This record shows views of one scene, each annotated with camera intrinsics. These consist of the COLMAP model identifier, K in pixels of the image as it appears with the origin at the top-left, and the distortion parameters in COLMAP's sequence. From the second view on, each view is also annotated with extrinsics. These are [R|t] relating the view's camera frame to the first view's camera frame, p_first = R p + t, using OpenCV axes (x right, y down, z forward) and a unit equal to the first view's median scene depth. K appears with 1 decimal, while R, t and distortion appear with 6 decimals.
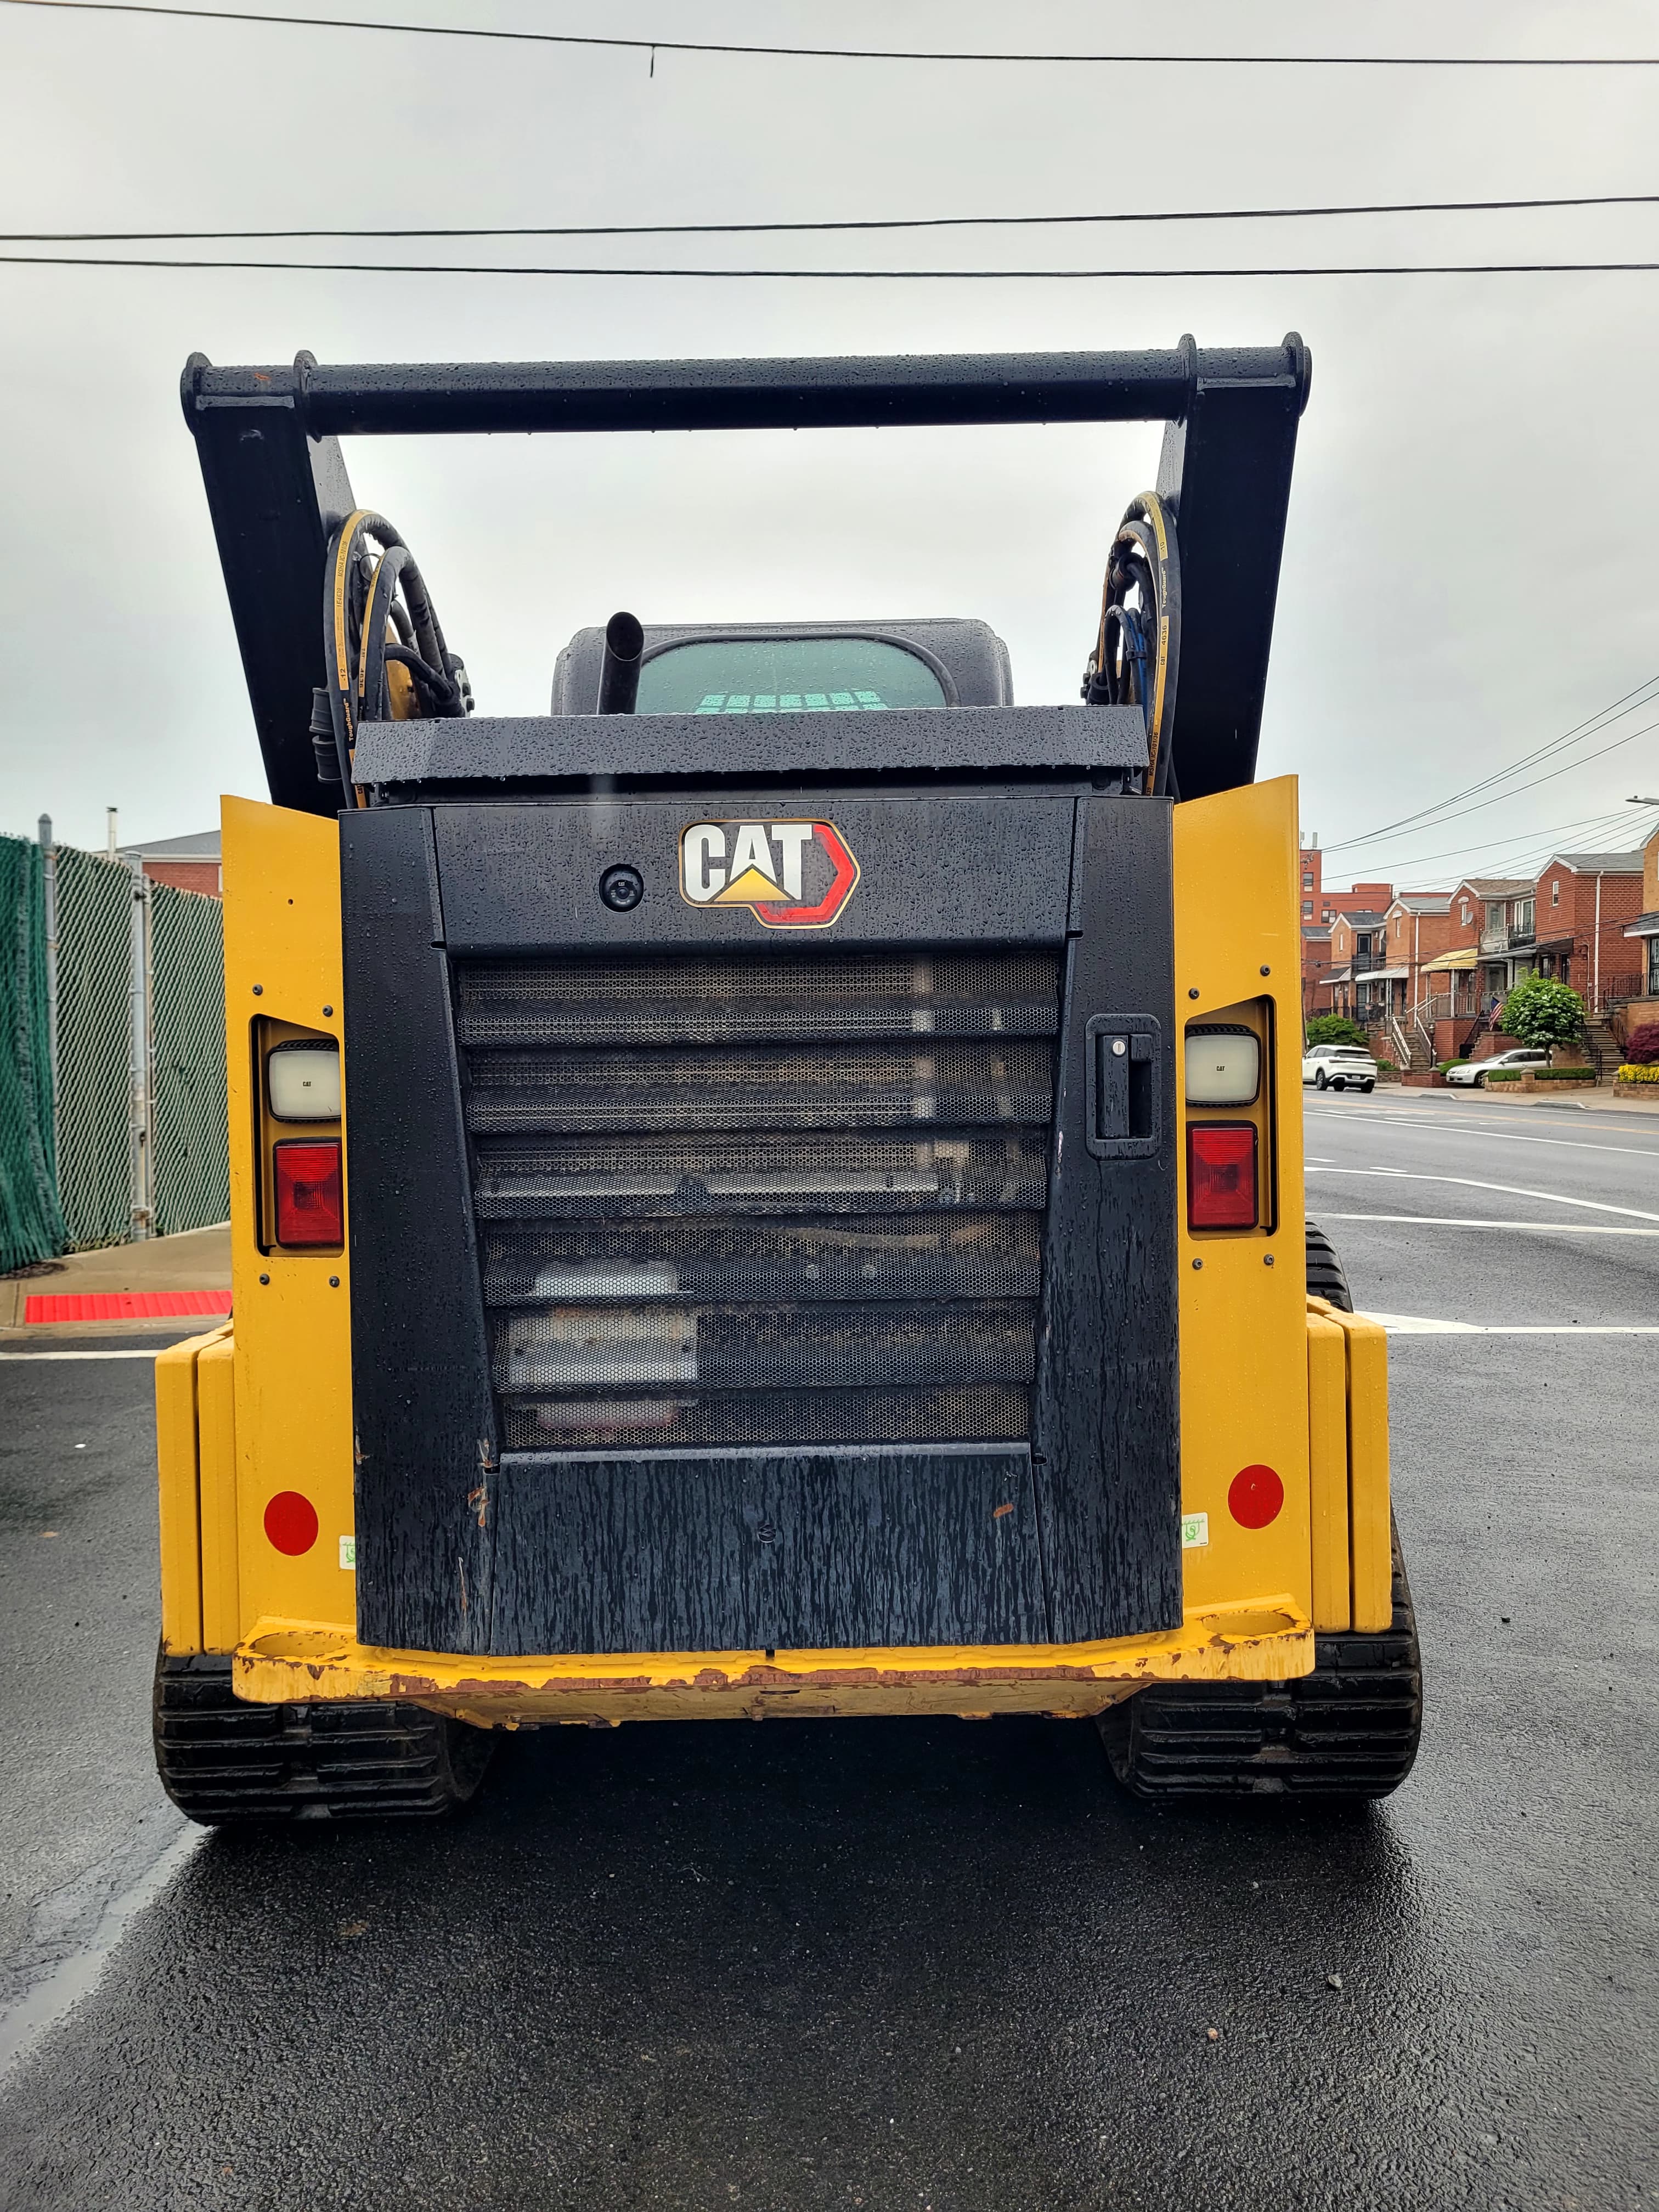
lens RADIAL K [[1661.9, 0, 838.1], [0, 1661.9, 1088.4], [0, 0, 1]] dist [0.050137, -0.040251]
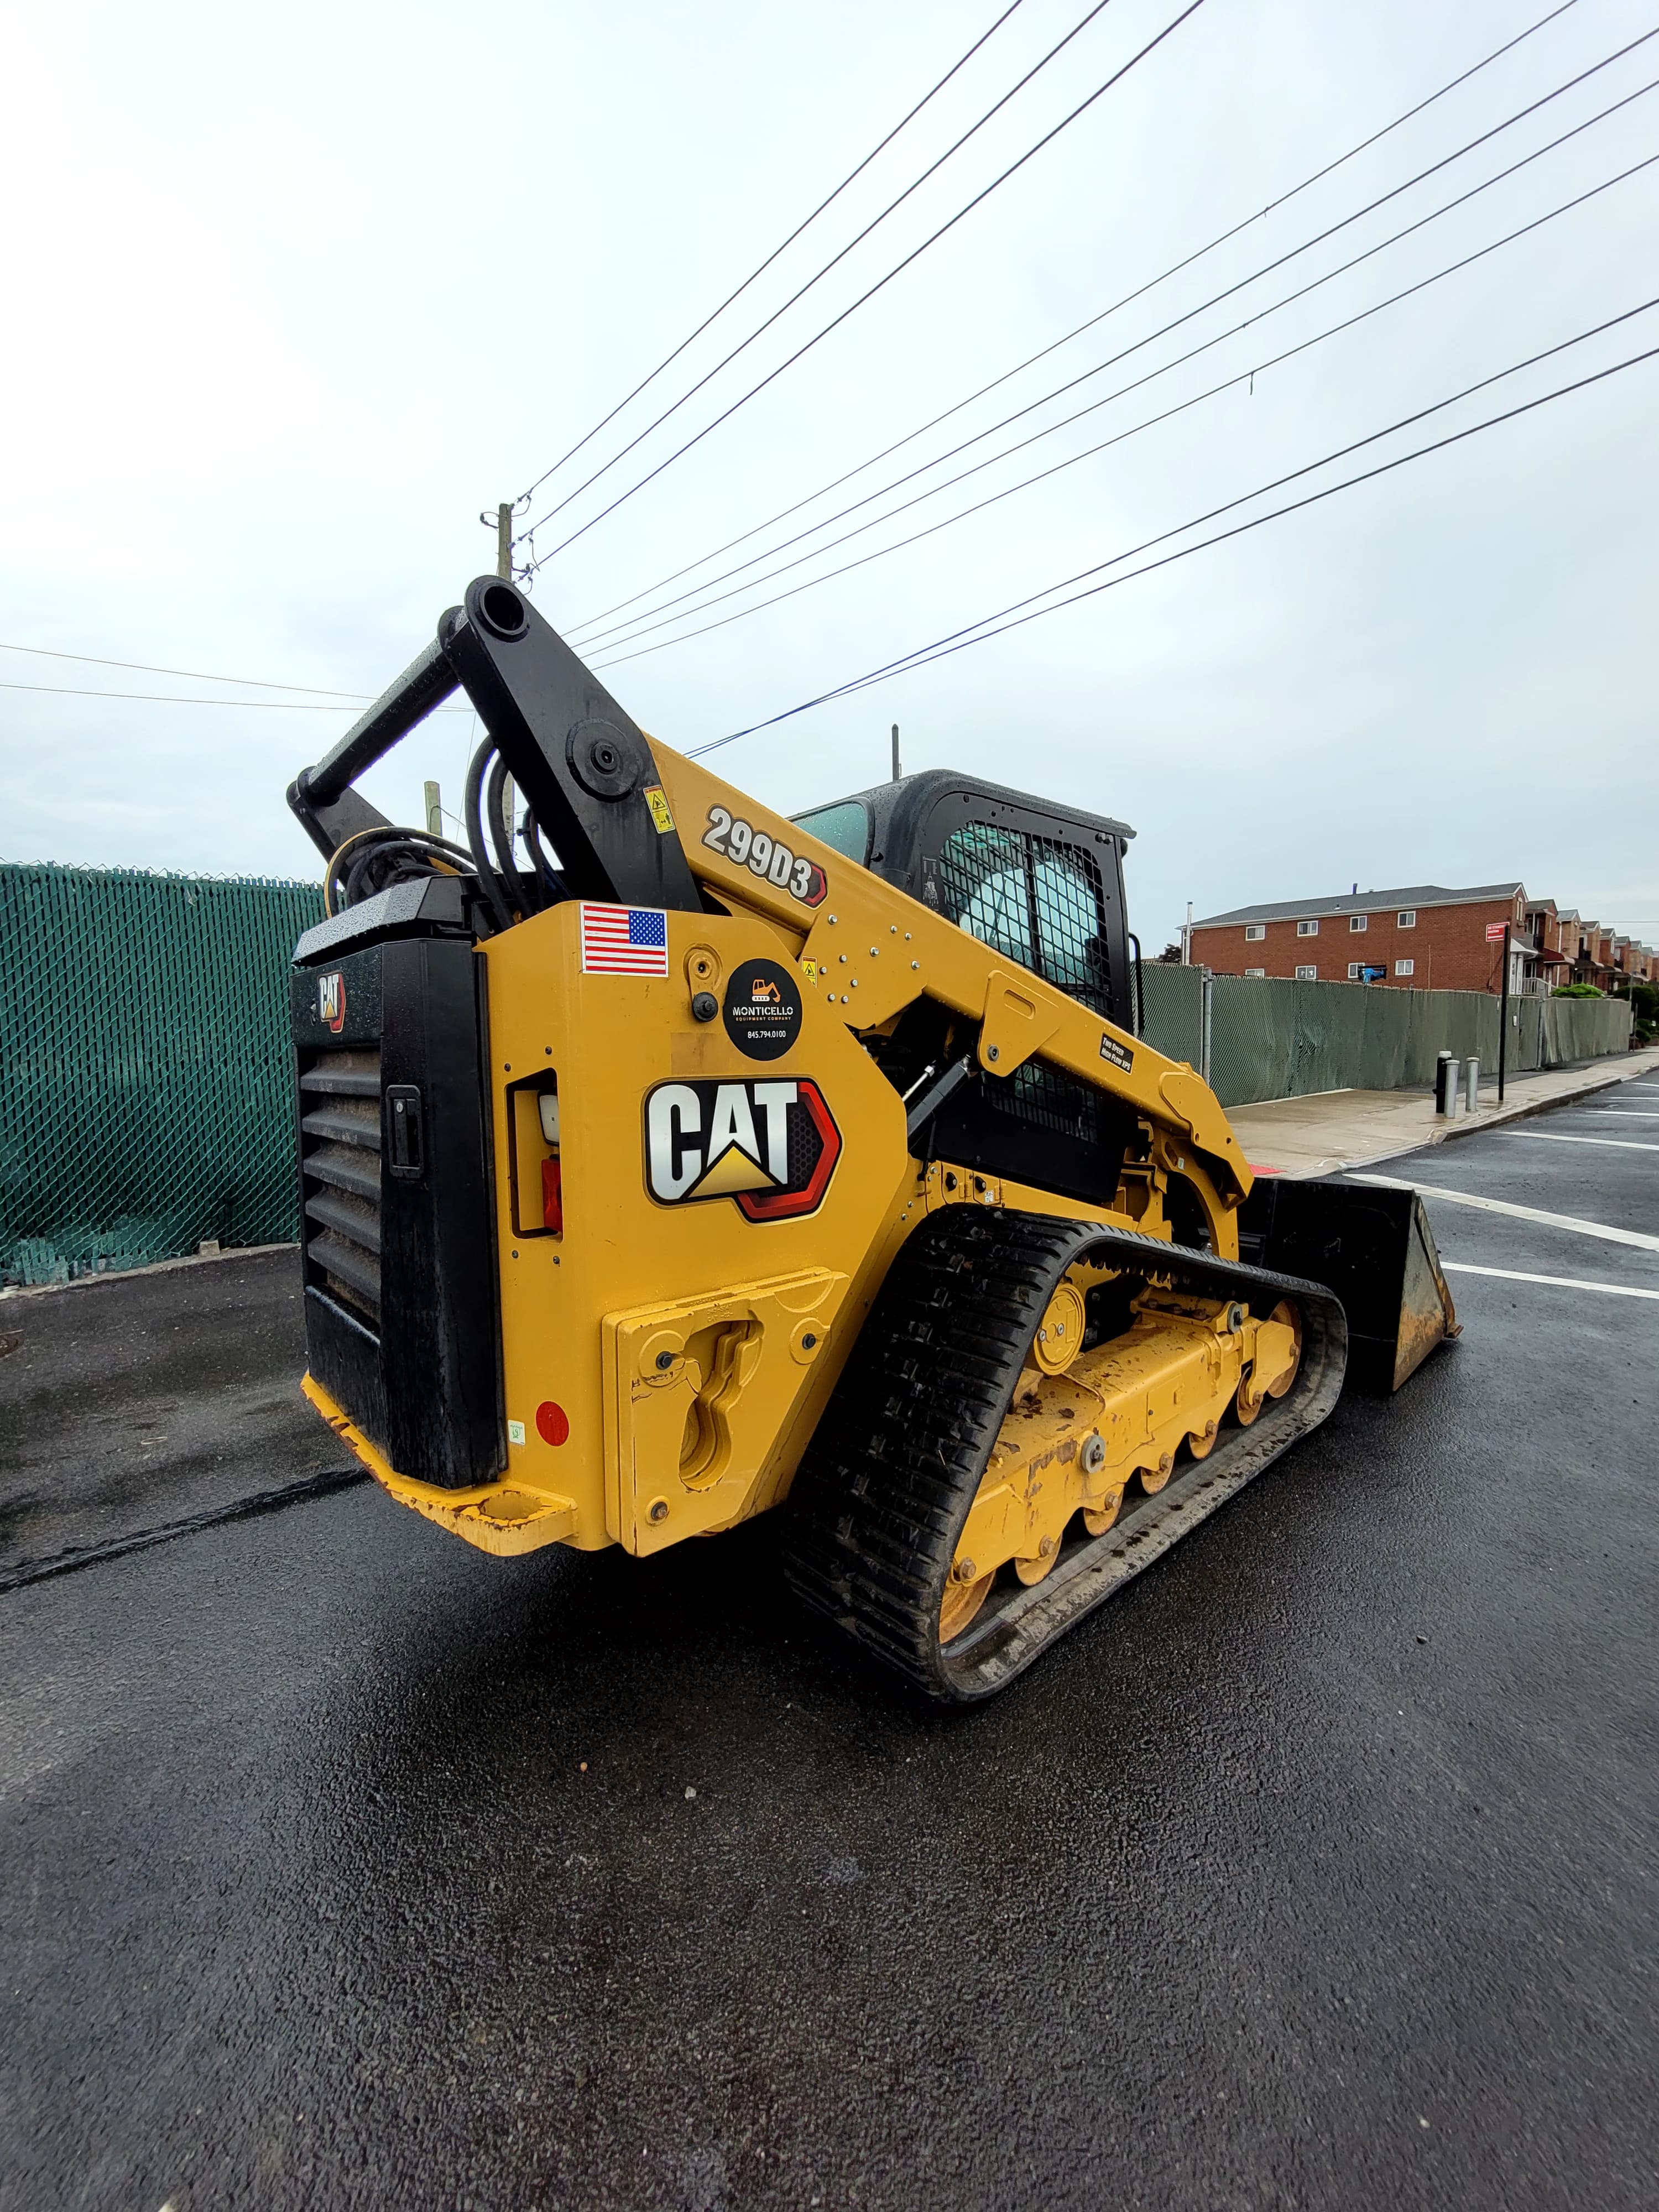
lens RADIAL K [[864.3, 0, 820.0], [0, 864.3, 1103.8], [0, 0, 1]] dist [0.000612, -0.000175]
pose [[0.664472, 0.048459, -0.745740, 0.970431], [-0.000543, 0.997926, 0.064363, -0.075377], [0.747313, -0.042363, 0.663120, 0.725435]]
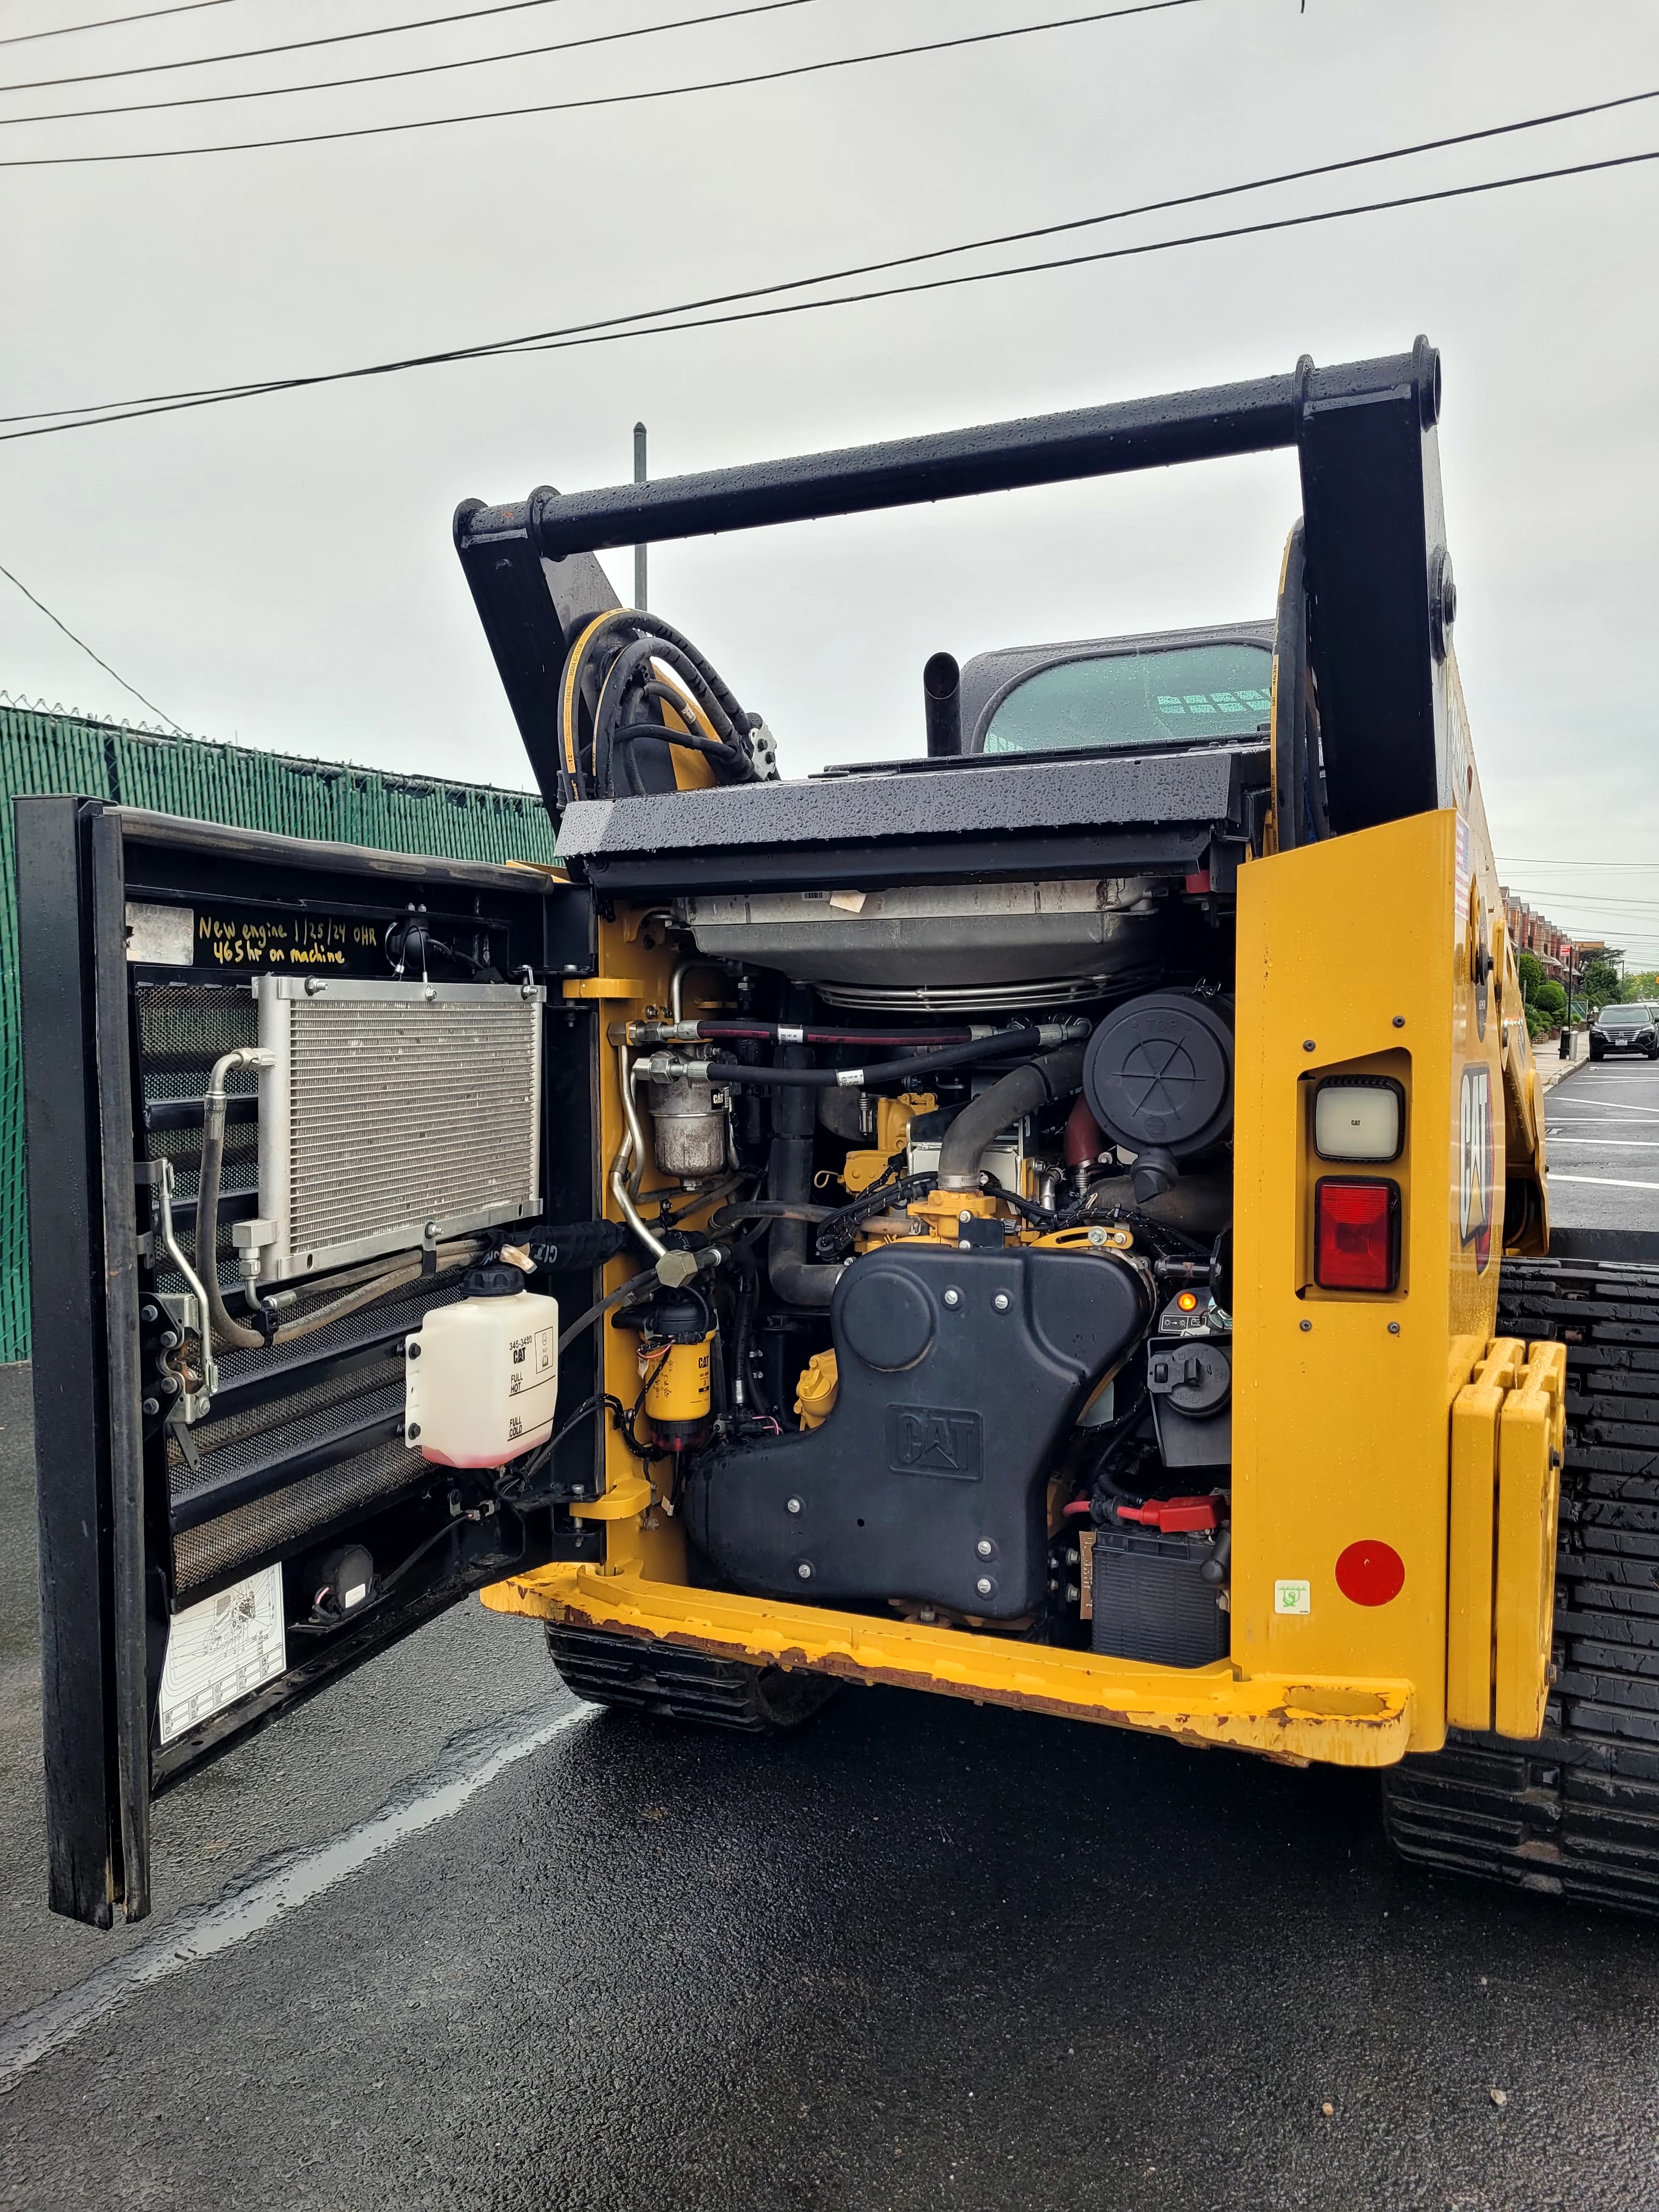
lens RADIAL K [[1660.2, 0, 869.4], [0, 1660.2, 1104.3], [0, 0, 1]] dist [0.054672, -0.044321]
pose [[0.904886, 0.037694, -0.423982, 0.402681], [-0.021759, 0.998865, 0.042365, -0.059848], [0.425097, -0.029110, 0.904679, 0.021928]]
